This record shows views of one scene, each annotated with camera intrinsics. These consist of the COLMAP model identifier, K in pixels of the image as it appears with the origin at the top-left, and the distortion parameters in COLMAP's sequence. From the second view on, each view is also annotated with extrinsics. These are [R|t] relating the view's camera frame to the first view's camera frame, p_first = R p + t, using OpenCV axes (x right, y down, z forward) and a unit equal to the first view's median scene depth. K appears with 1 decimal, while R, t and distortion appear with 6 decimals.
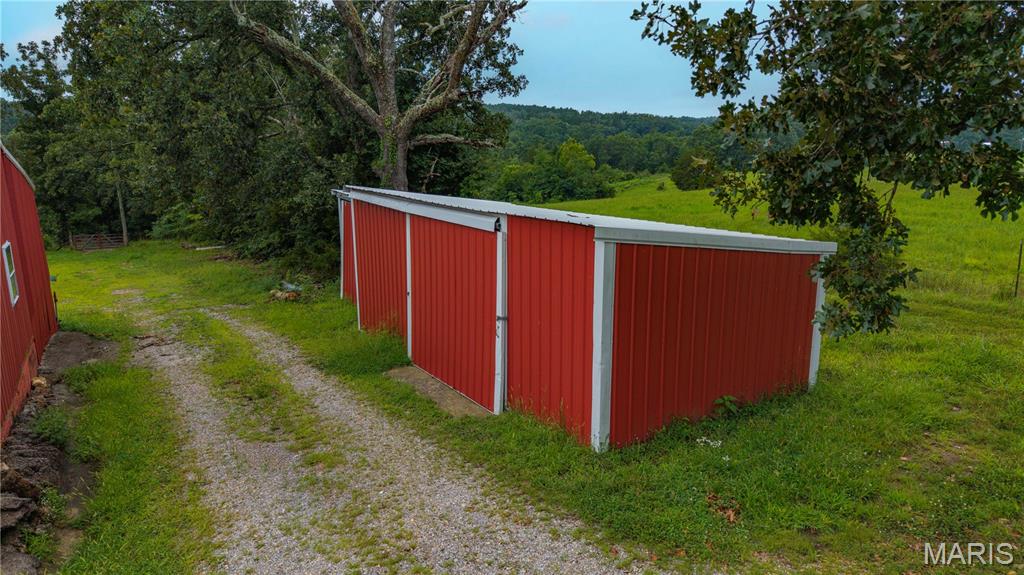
lens RADIAL K [[668.0, 0, 516.1], [0, 668.0, 286.2], [0, 0, 1]] dist [0.000151, -0.004320]
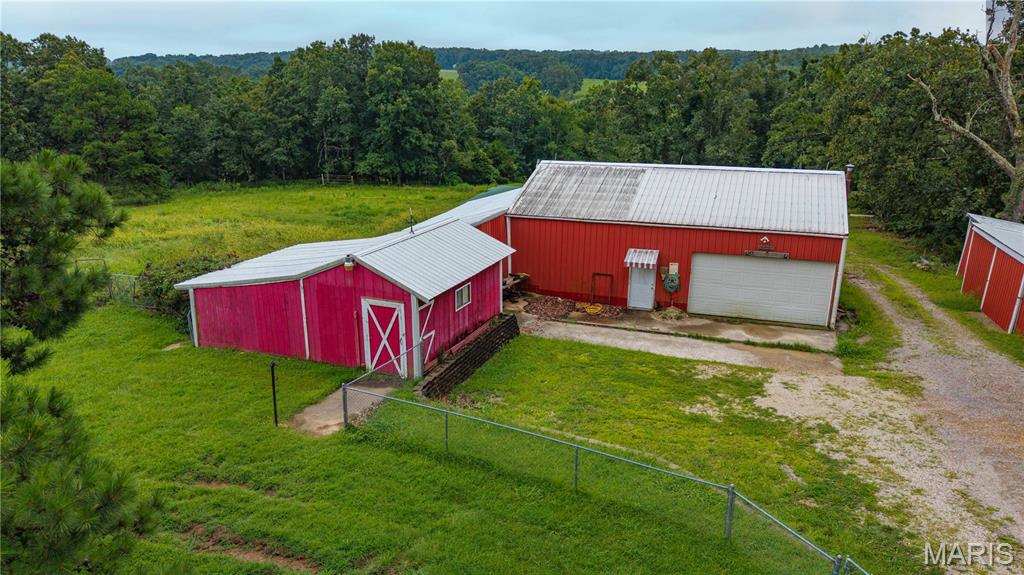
lens RADIAL K [[668.0, 0, 518.3], [0, 668.0, 291.3], [0, 0, 1]] dist [0.000151, -0.004320]
pose [[0.644478, 0.233343, -0.728148, 0.345868], [-0.166474, 0.972273, 0.164230, -0.044946], [0.746280, 0.015375, 0.665454, -1.251257]]
